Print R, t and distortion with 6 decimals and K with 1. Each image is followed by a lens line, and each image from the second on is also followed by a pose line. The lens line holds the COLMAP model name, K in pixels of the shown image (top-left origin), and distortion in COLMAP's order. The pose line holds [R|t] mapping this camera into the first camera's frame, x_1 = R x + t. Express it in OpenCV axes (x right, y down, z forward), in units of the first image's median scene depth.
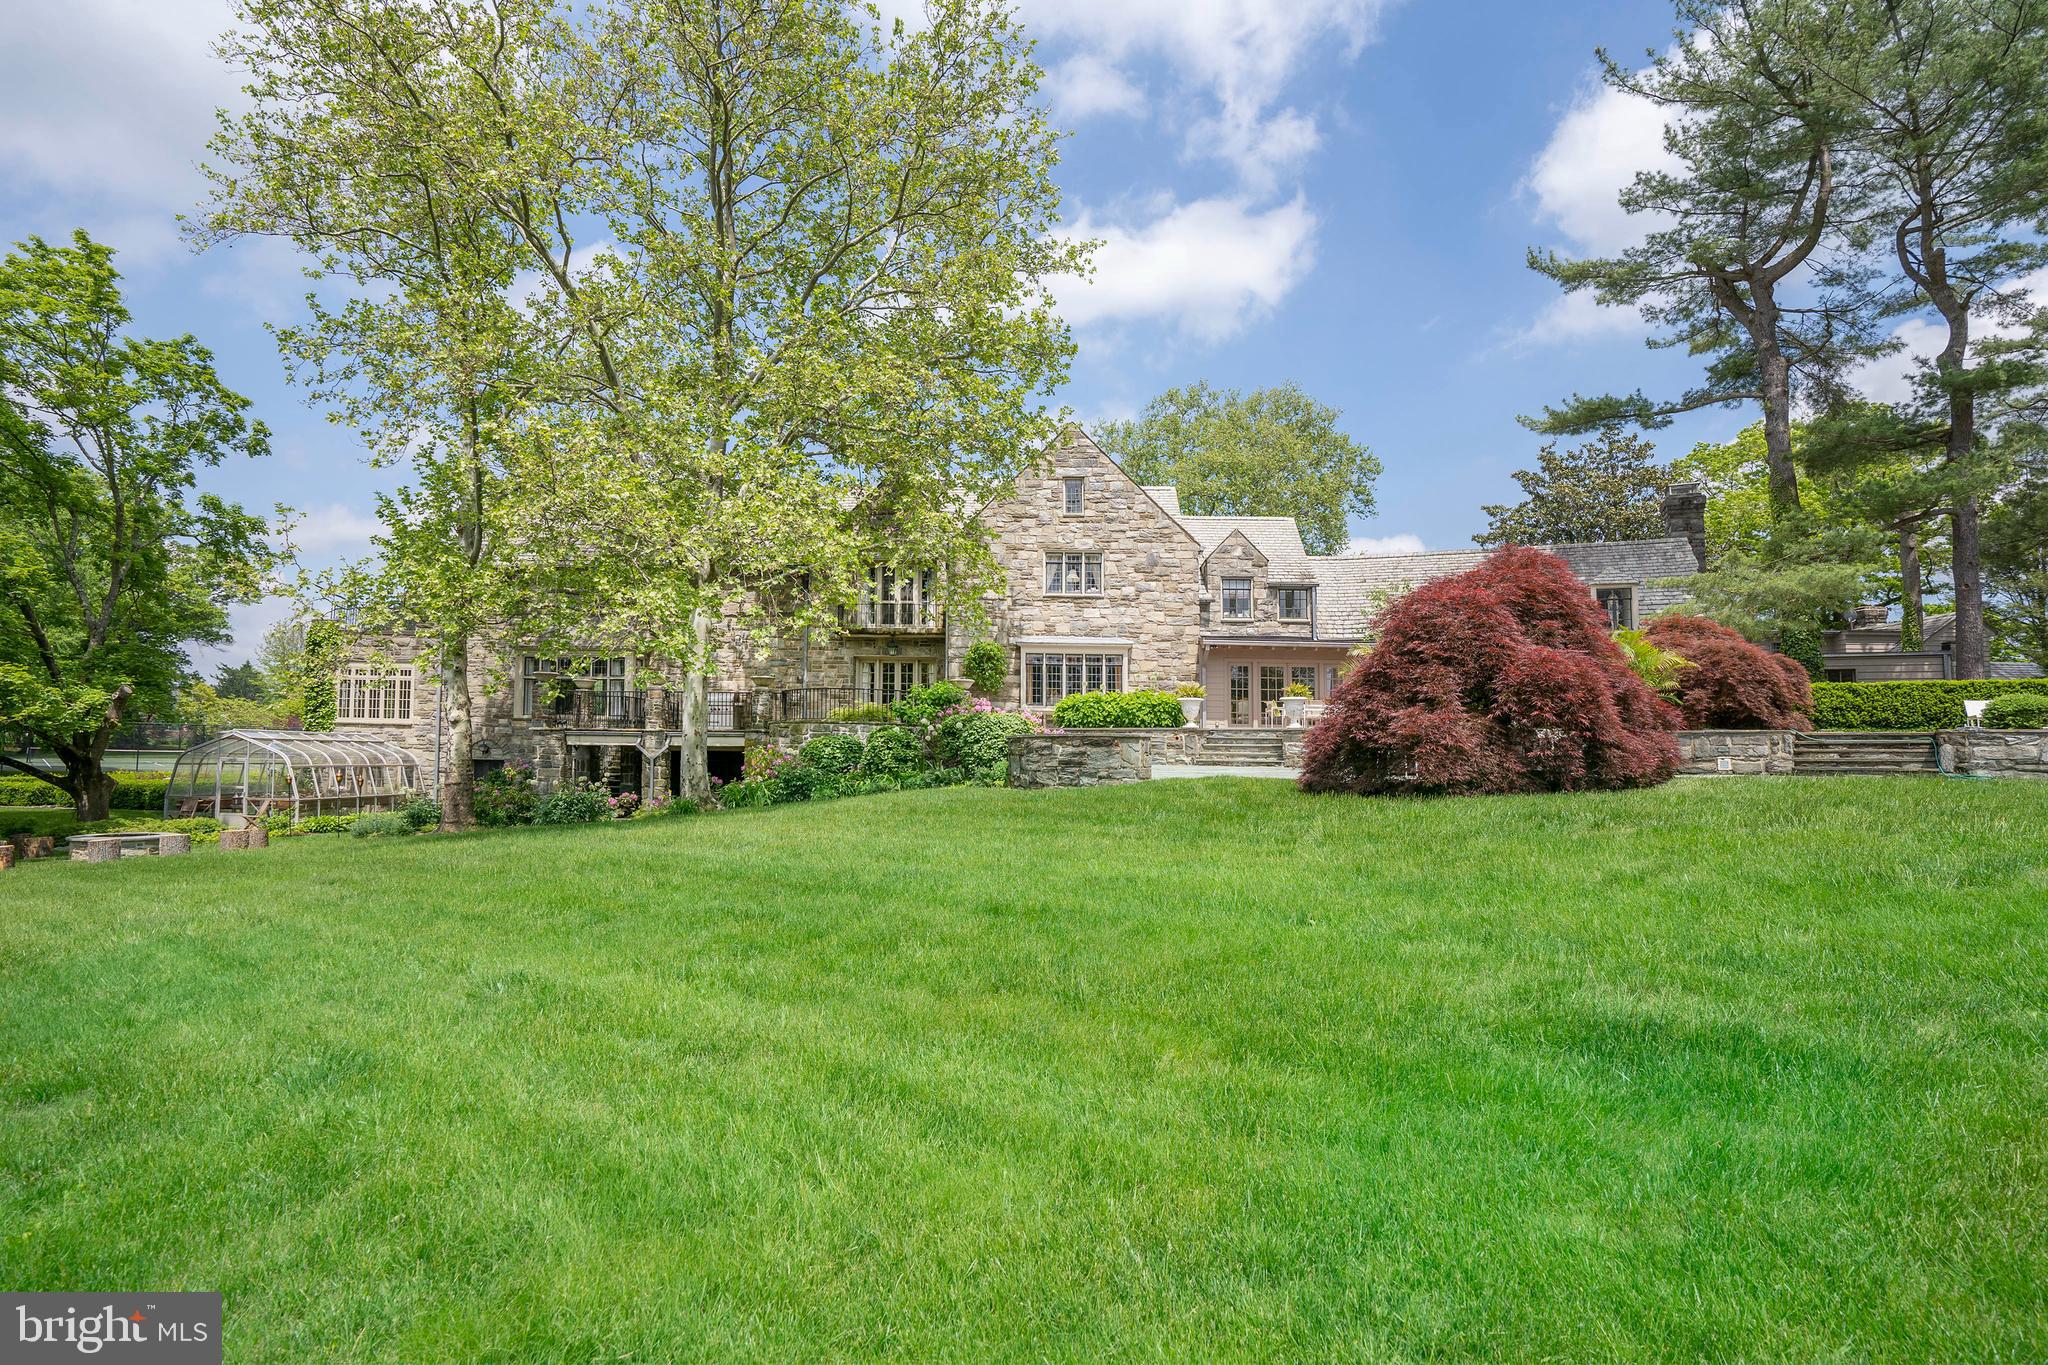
lens RADIAL K [[923.9, 0, 1015.5], [0, 923.9, 645.8], [0, 0, 1]] dist [-0.000582, 0.000054]
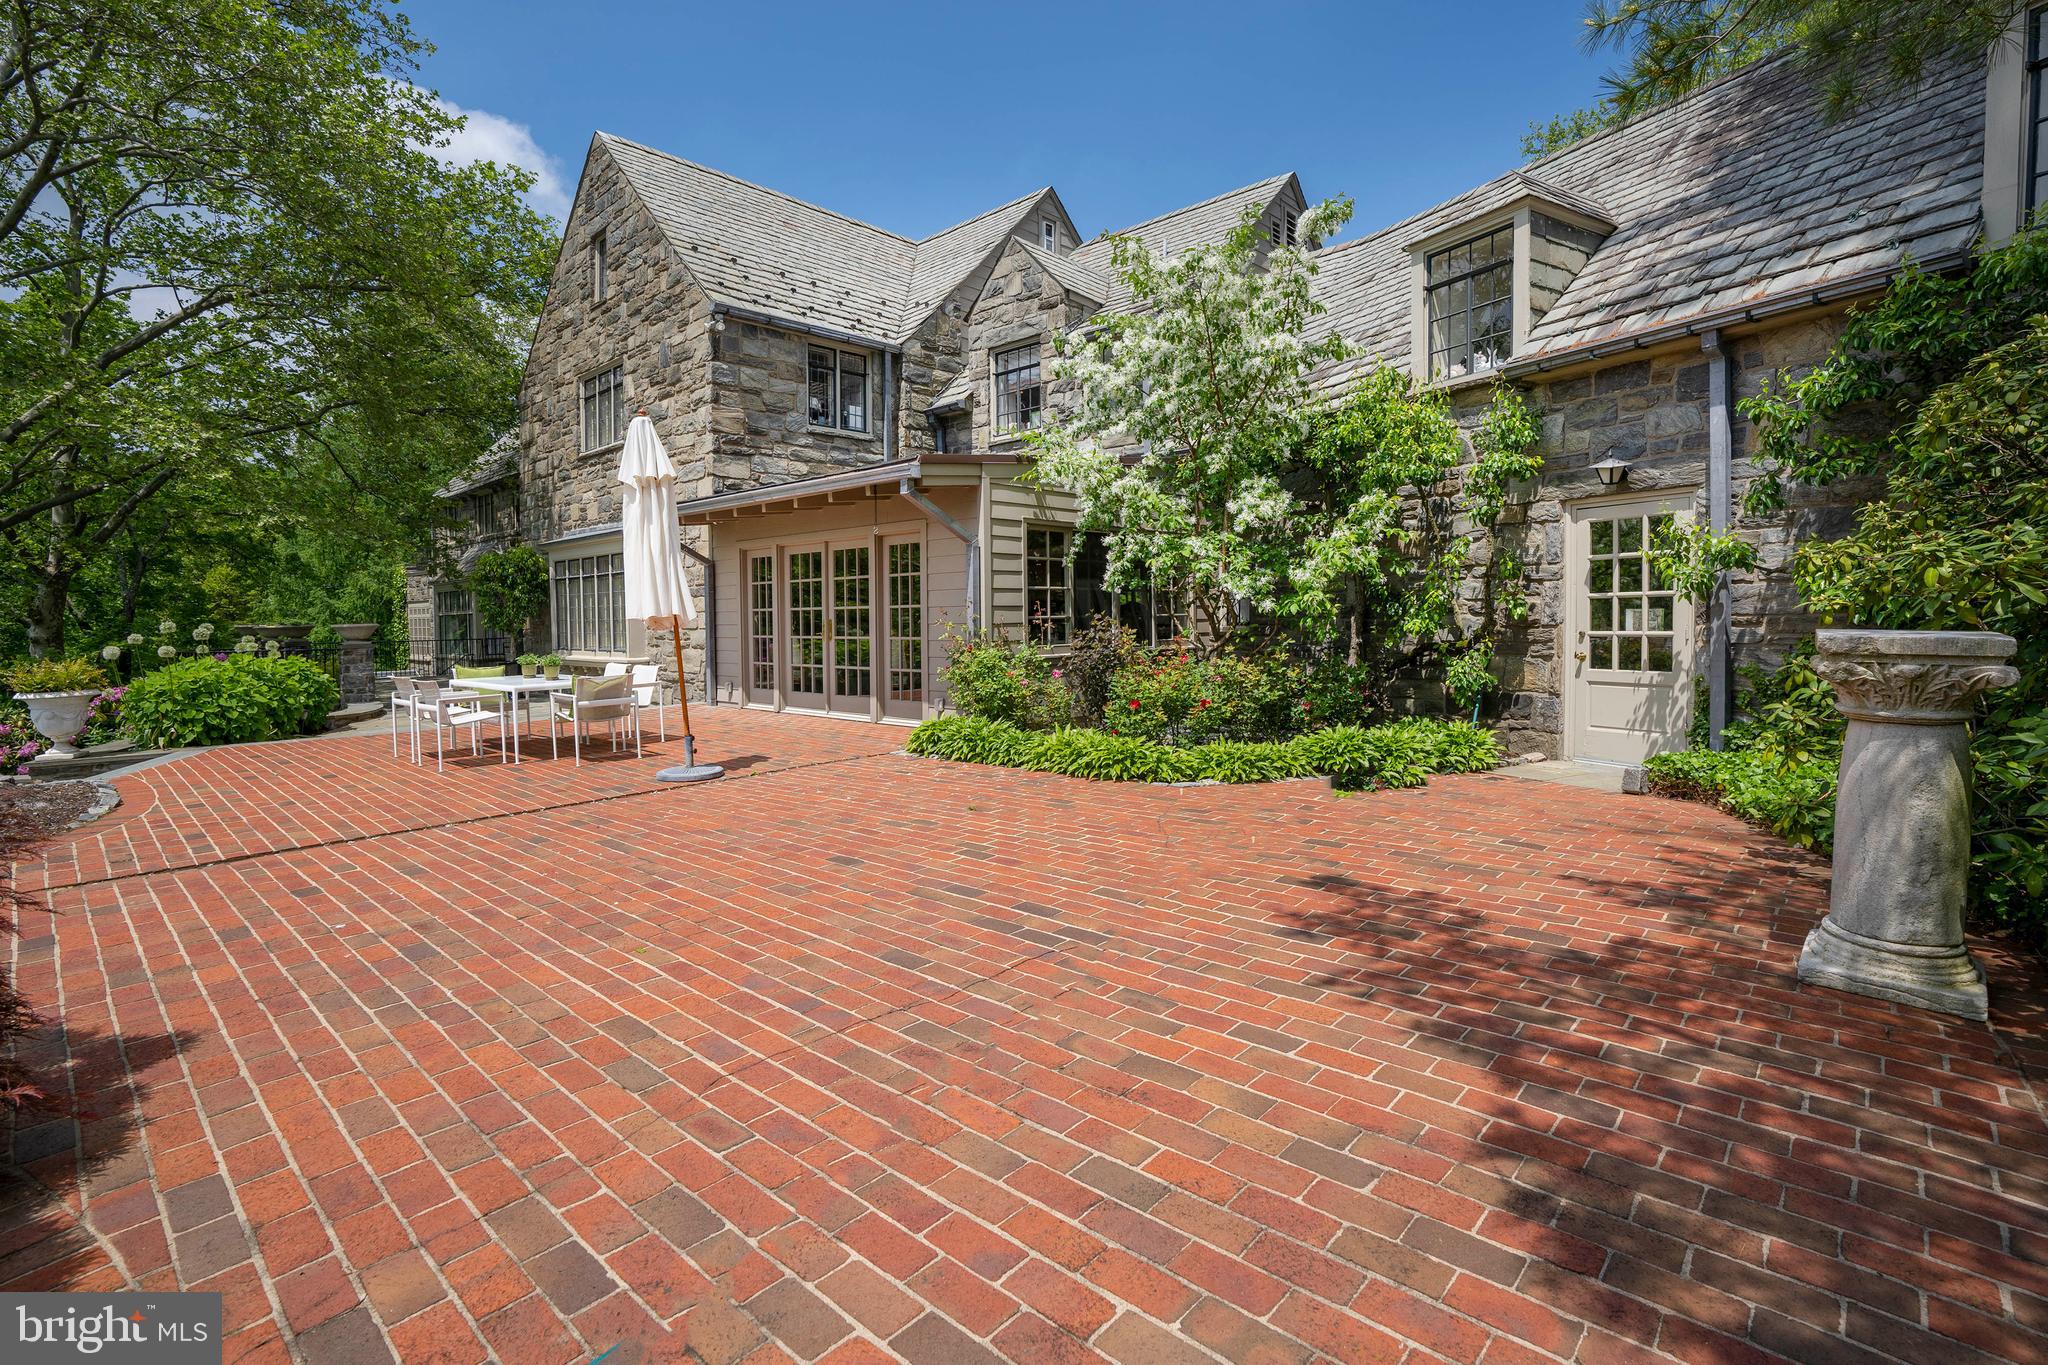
lens RADIAL K [[974.2, 0, 980.0], [0, 974.2, 590.5], [0, 0, 1]] dist [-0.002227, 0.000893]
pose [[0.748195, -0.056041, -0.661108, 0.613093], [0.103134, 0.994138, 0.032448, 0.033413], [0.655414, -0.092460, 0.749589, 0.708648]]
